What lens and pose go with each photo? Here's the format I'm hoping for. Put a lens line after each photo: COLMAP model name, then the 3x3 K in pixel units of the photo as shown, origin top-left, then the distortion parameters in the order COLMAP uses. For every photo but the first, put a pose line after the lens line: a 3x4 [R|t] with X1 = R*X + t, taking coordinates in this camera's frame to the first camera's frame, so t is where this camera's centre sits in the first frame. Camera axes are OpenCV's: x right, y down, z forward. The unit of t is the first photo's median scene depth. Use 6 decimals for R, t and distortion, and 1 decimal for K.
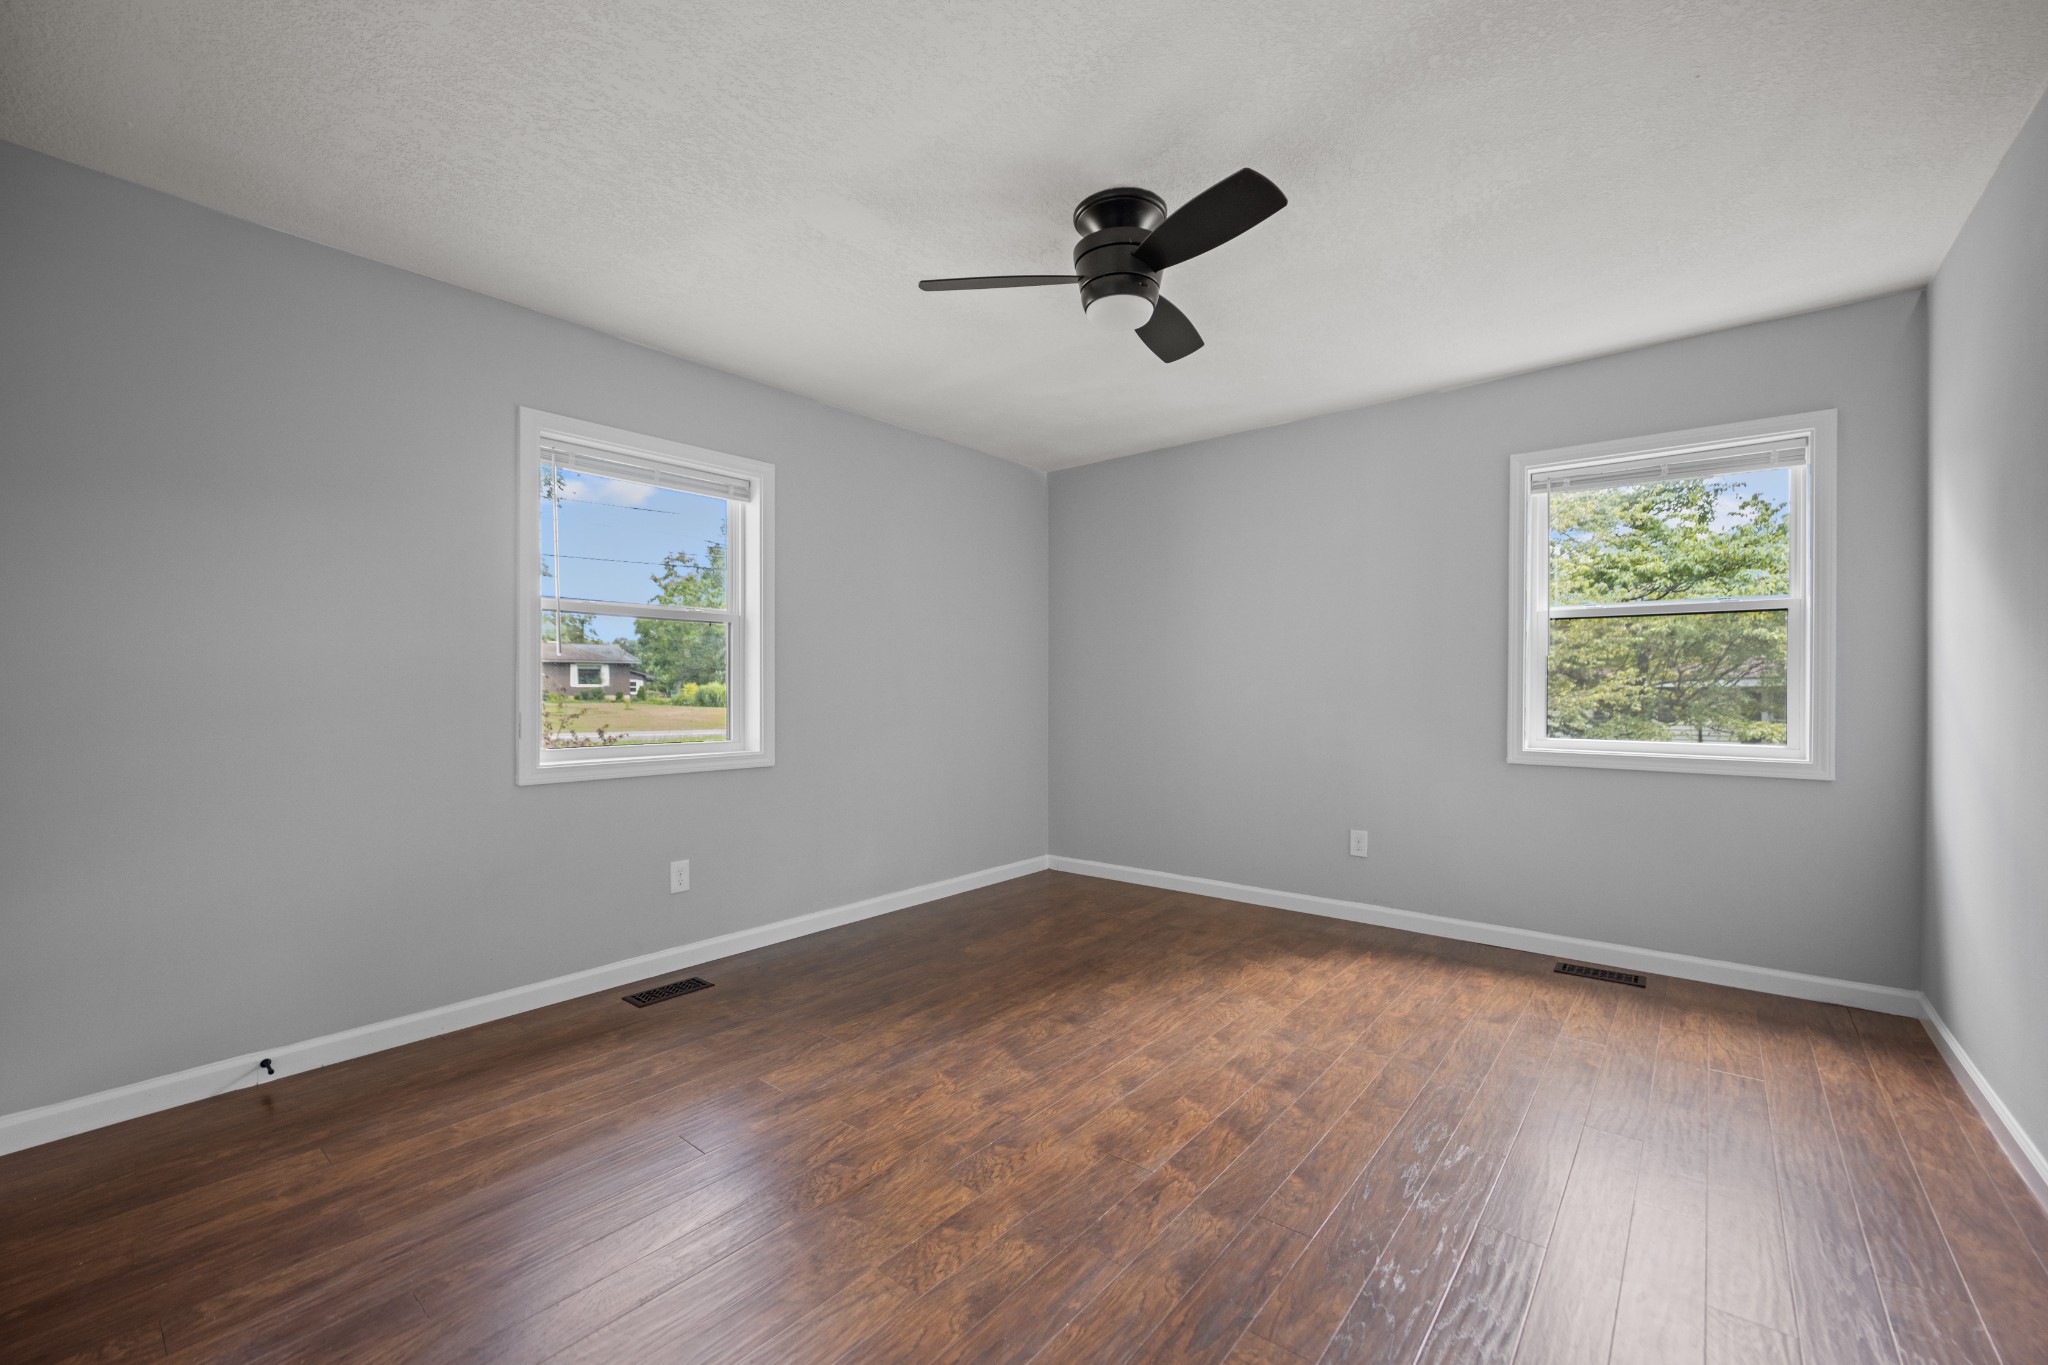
lens RADIAL K [[836.9, 0, 1021.6], [0, 836.9, 717.9], [0, 0, 1]] dist [-0.003199, -0.000200]
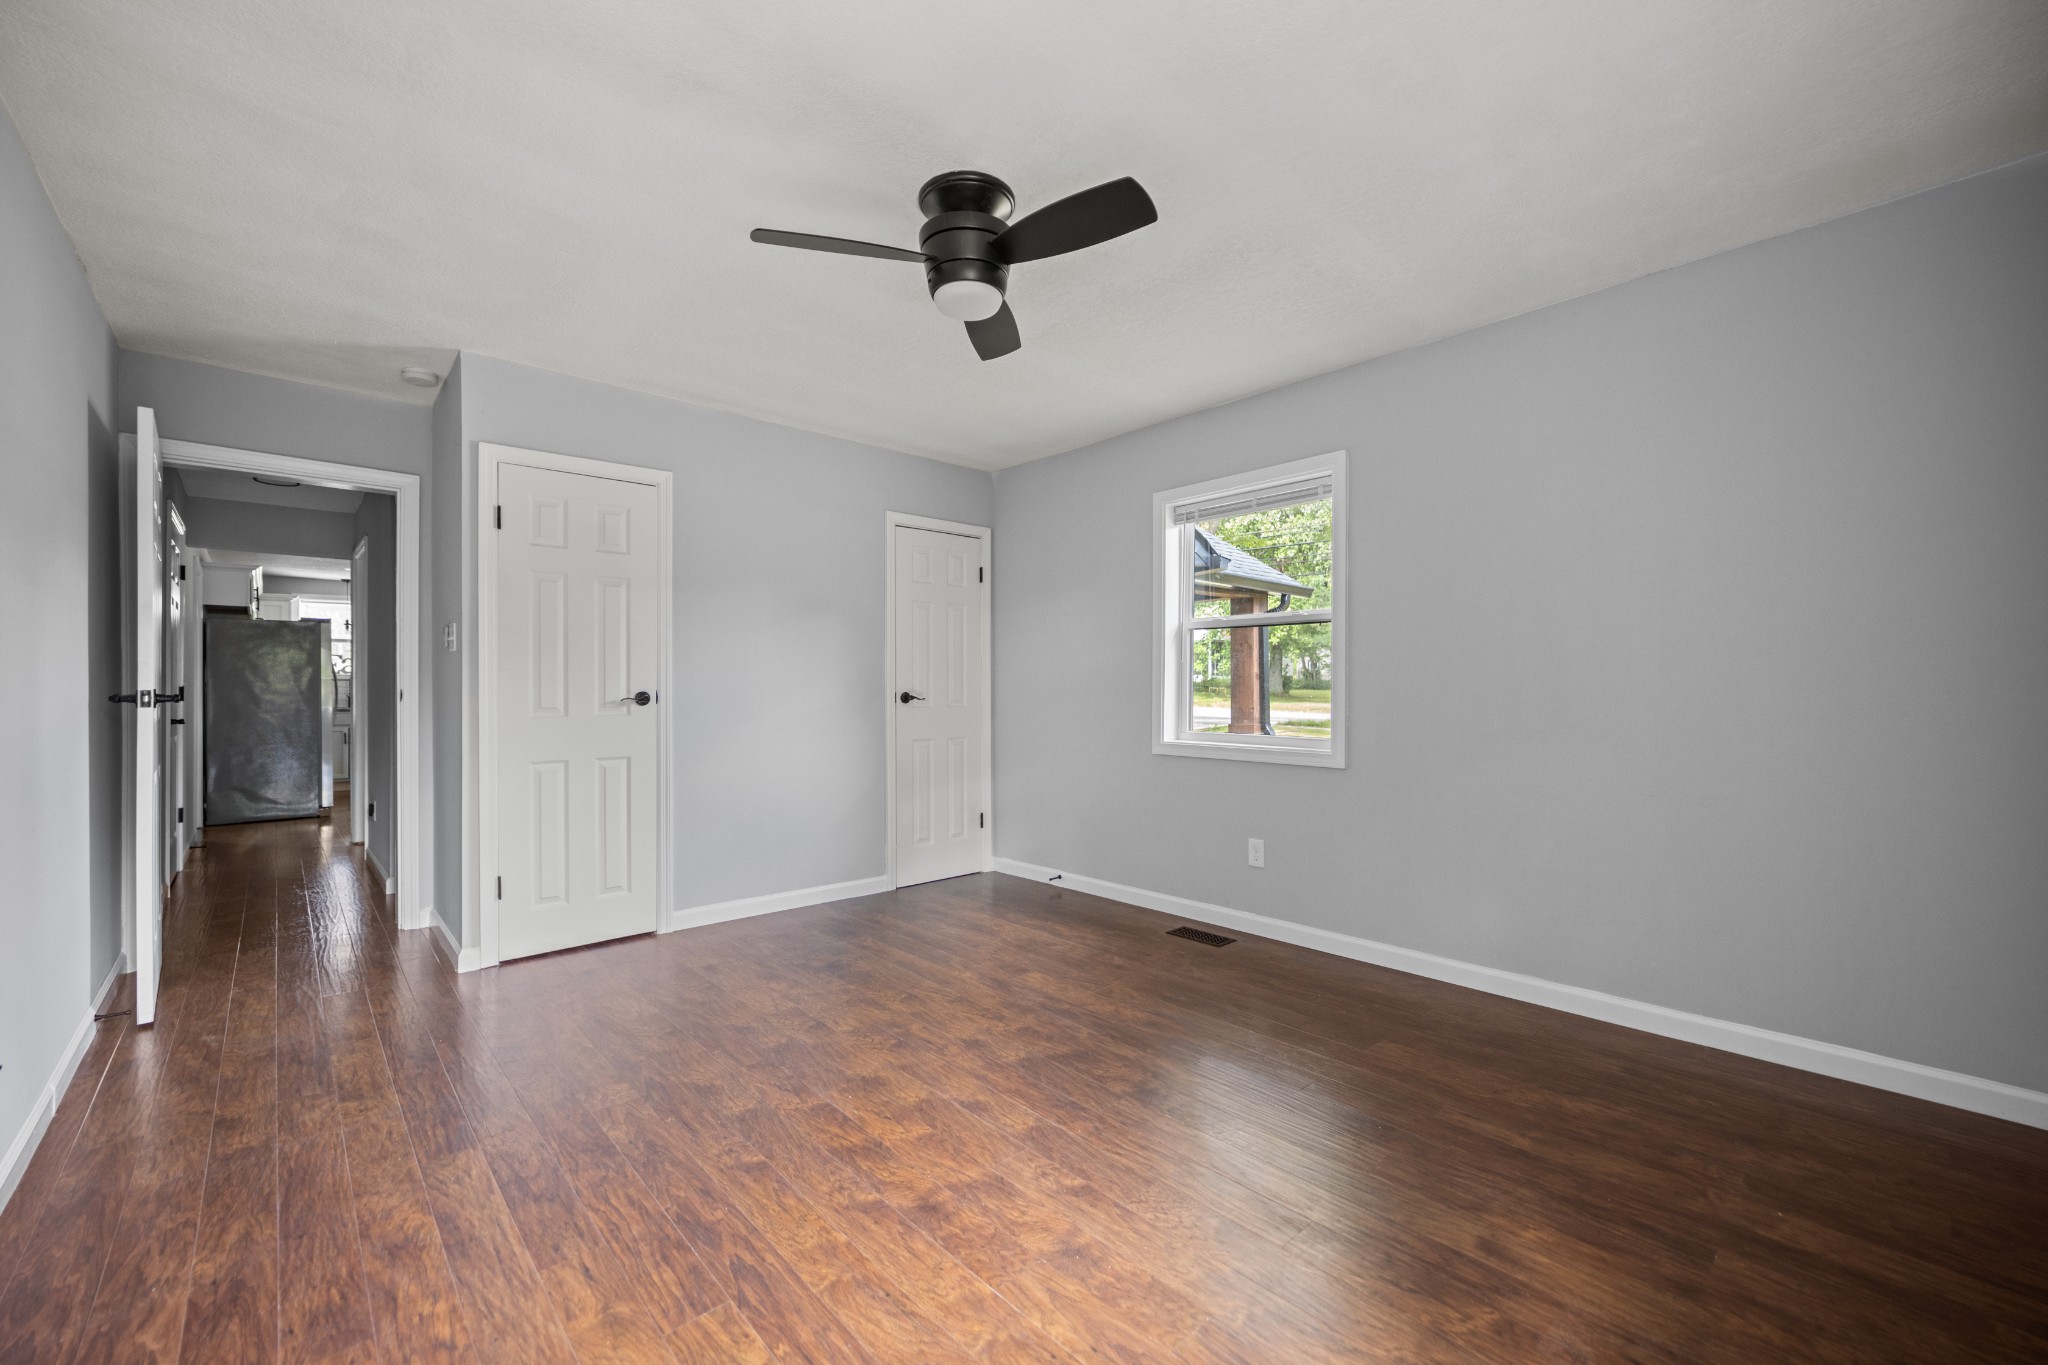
lens RADIAL K [[836.9, 0, 1021.6], [0, 836.9, 717.9], [0, 0, 1]] dist [-0.003199, -0.000200]
pose [[-0.153317, 0.034858, -0.987562, 0.982270], [-0.030727, 0.998726, 0.040023, -0.036400], [0.987699, 0.036481, -0.152051, 1.119597]]
